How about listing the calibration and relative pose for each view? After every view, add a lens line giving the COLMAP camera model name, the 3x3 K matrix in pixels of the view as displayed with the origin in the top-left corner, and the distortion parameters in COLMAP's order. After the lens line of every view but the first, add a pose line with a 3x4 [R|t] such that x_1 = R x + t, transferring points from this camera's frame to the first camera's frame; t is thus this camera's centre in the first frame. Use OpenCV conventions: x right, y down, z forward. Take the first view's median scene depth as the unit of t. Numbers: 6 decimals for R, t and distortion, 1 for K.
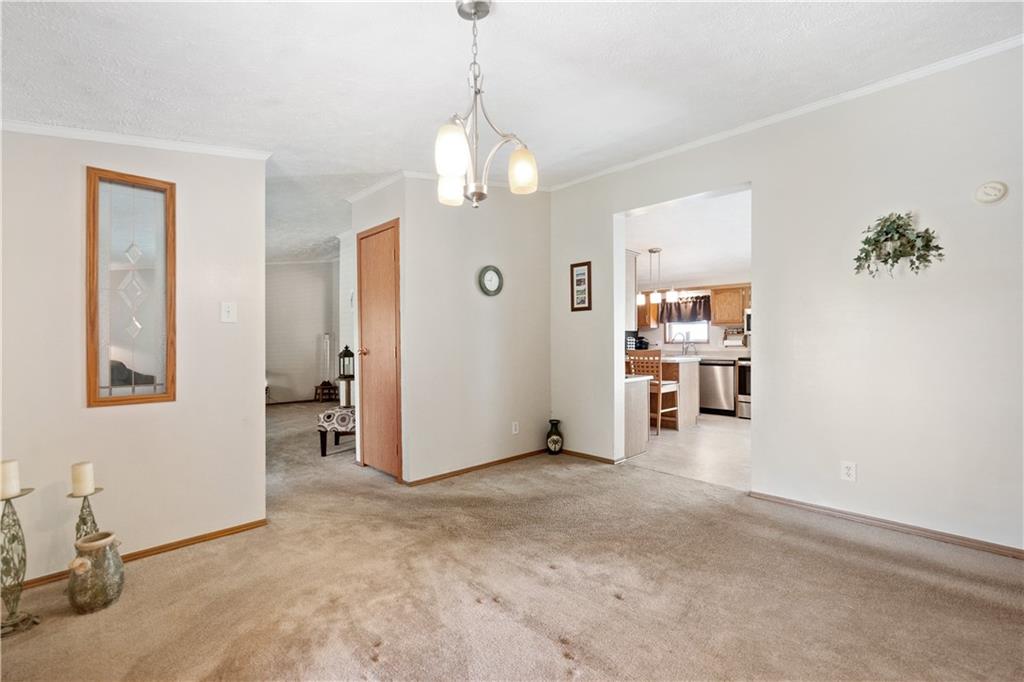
lens RADIAL K [[461.7, 0, 513.8], [0, 461.7, 337.9], [0, 0, 1]] dist [-0.005647, 0.003381]
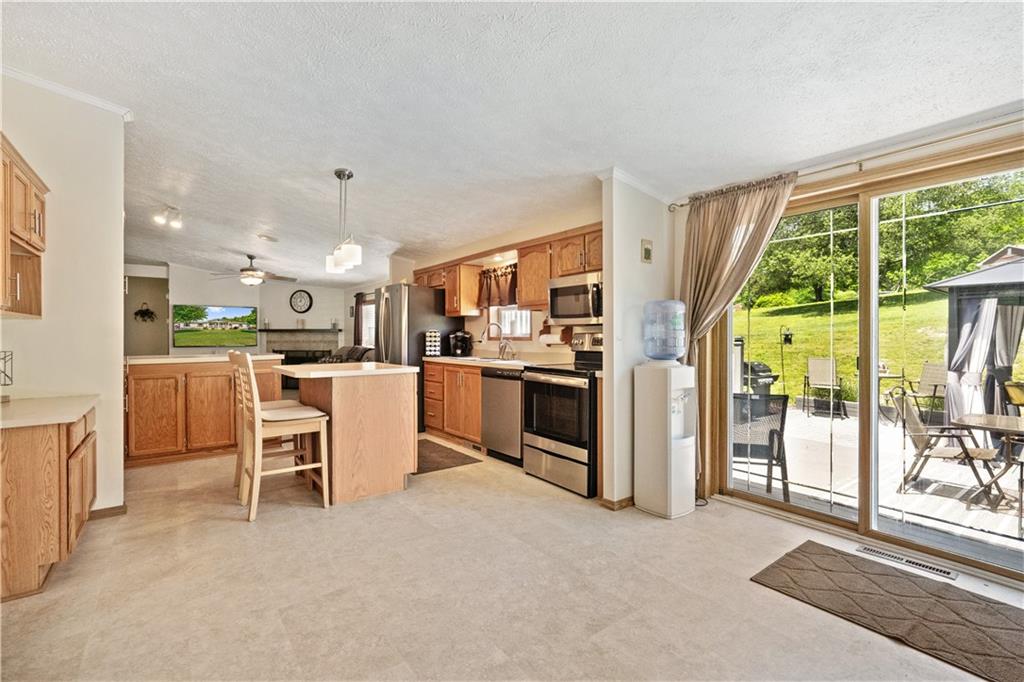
lens RADIAL K [[461.7, 0, 508.8], [0, 461.7, 337.6], [0, 0, 1]] dist [-0.005647, 0.003381]
pose [[0.992274, 0.001268, -0.124061, 0.532011], [-0.000108, 0.999956, 0.009350, 0.003685], [0.124067, -0.009264, 0.992231, 0.439470]]
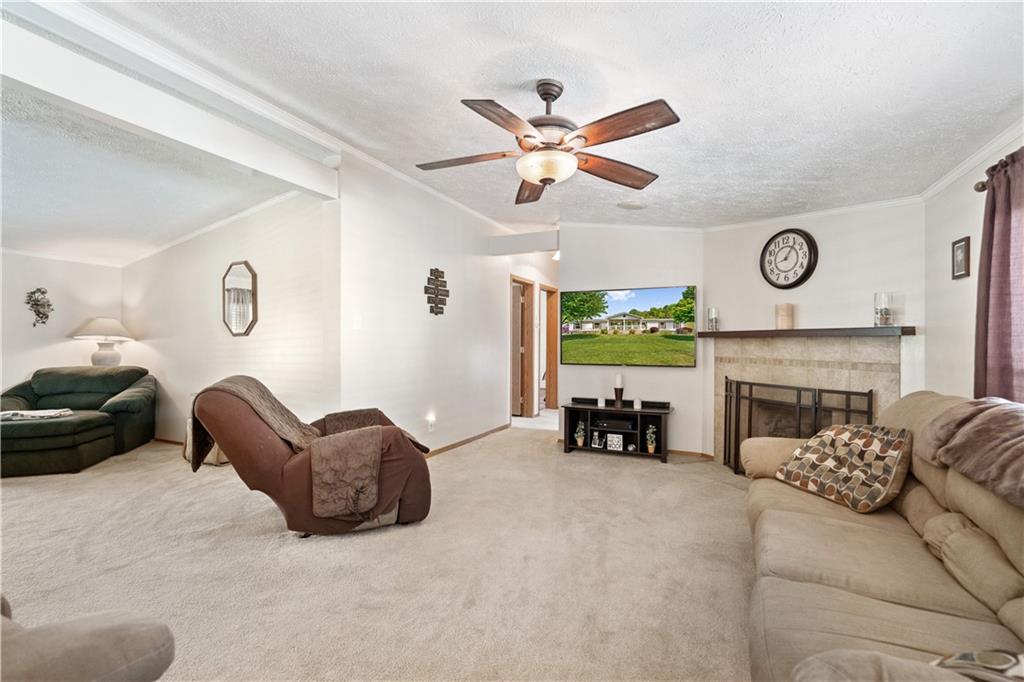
lens RADIAL K [[461.7, 0, 520.3], [0, 461.7, 343.2], [0, 0, 1]] dist [-0.005647, 0.003381]
pose [[0.380107, 0.006052, -0.924923, 0.118101], [-0.000120, 0.999979, 0.006494, 0.003125], [0.924942, -0.002357, 0.380100, 1.251638]]
